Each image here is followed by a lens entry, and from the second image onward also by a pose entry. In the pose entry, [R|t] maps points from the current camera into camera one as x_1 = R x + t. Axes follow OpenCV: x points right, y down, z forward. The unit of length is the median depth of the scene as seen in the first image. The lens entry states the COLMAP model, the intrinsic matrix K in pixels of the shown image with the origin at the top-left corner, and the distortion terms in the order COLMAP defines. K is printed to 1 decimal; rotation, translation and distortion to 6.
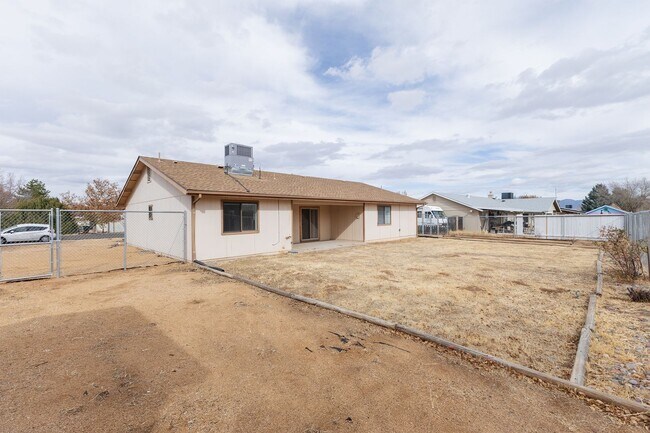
lens RADIAL K [[294.4, 0, 333.9], [0, 294.4, 215.7], [0, 0, 1]] dist [-0.000108, 0.000139]
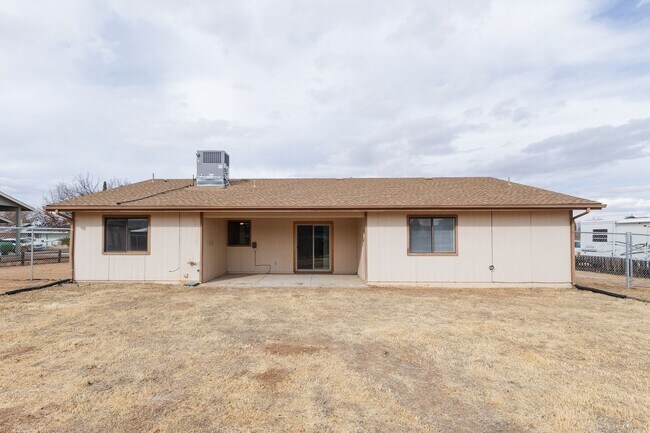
lens RADIAL K [[326.2, 0, 323.8], [0, 326.2, 240.2], [0, 0, 1]] dist [-0.003090, -0.000467]
pose [[0.650780, 0.012345, -0.759166, 0.317063], [-0.008621, 0.999924, 0.008869, 0.002750], [0.759217, 0.000773, 0.650837, 0.336679]]
